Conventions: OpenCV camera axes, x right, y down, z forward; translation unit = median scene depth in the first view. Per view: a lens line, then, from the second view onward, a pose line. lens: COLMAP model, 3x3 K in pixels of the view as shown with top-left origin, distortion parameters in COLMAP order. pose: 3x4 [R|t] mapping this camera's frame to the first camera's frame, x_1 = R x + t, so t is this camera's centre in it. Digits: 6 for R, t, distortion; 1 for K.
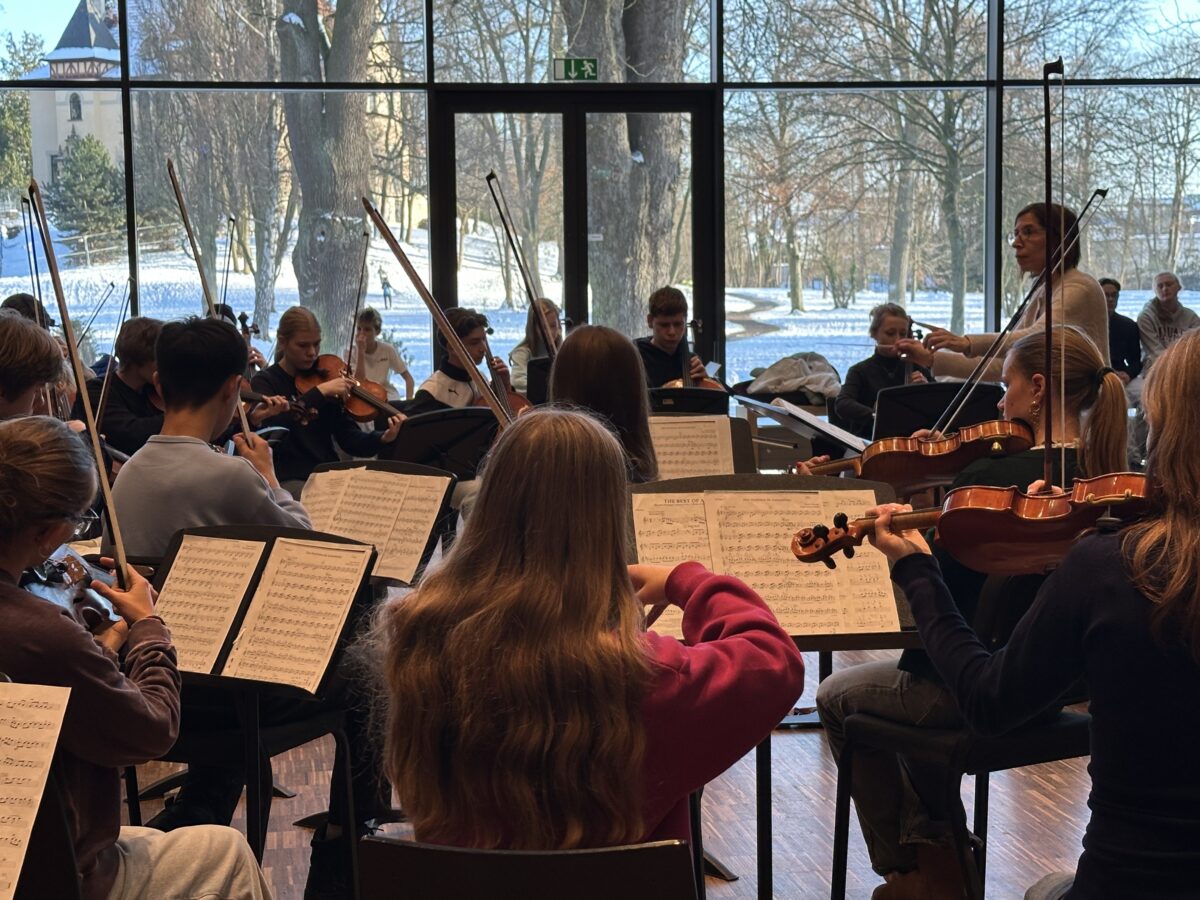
lens RADIAL K [[2170.1, 0, 600.0], [0, 2170.1, 450.0], [0, 0, 1]] dist [0.040845, 0.281868]
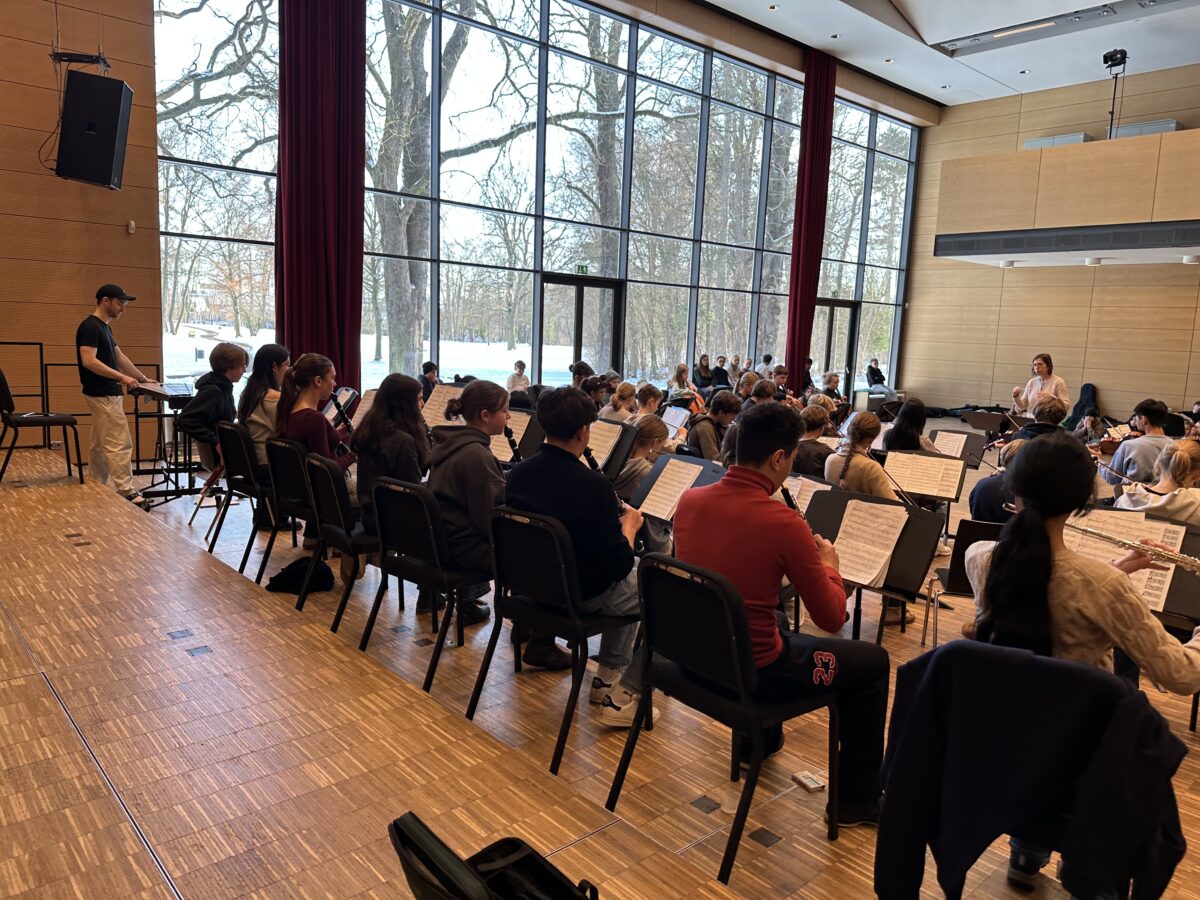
lens RADIAL K [[844.8, 0, 614.1], [0, 844.8, 444.9], [0, 0, 1]] dist [0.061827, -0.062670]
pose [[0.827867, -0.025213, 0.560358, -0.164571], [-0.005718, 0.998558, 0.053377, -0.004904], [-0.560896, -0.047393, 0.826529, 0.033271]]
